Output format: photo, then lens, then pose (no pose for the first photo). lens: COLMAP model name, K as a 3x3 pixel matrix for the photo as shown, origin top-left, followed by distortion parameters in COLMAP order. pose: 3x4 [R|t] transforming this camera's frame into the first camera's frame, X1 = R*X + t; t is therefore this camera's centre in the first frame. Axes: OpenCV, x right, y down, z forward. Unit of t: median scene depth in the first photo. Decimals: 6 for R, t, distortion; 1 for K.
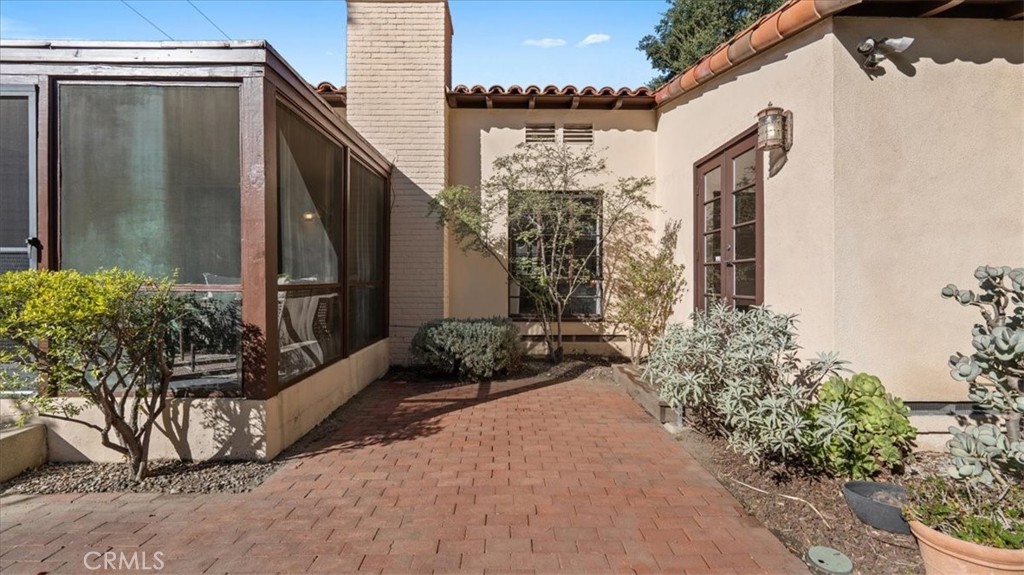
lens RADIAL K [[418.3, 0, 515.7], [0, 418.3, 284.5], [0, 0, 1]] dist [-0.001779, -0.000201]
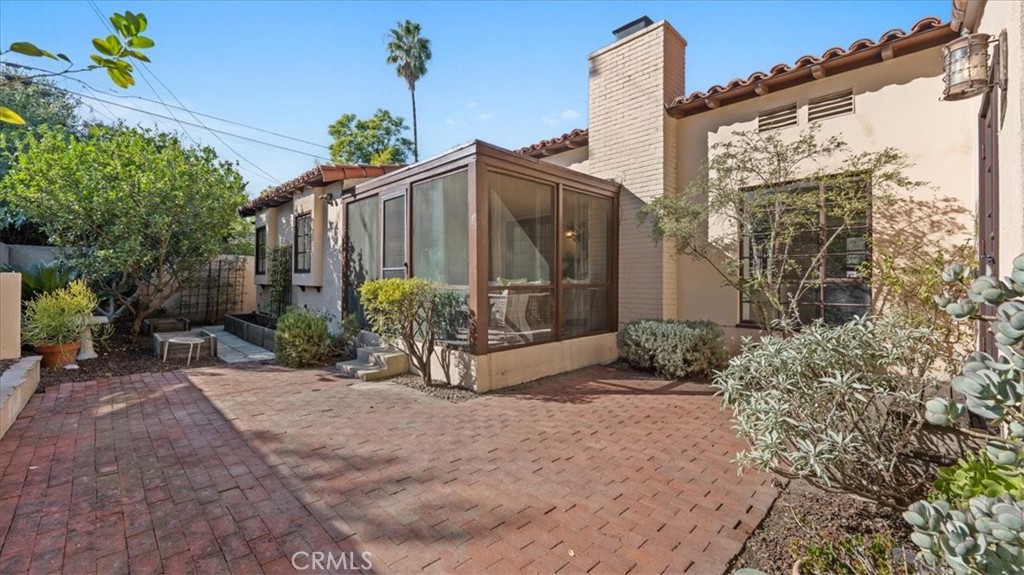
lens RADIAL K [[418.3, 0, 515.7], [0, 418.3, 284.5], [0, 0, 1]] dist [-0.001779, -0.000201]
pose [[0.685560, 0.003953, -0.728006, 0.417251], [-0.009930, 0.999943, -0.003921, 0.000626], [0.727949, 0.009917, 0.685560, -0.013926]]
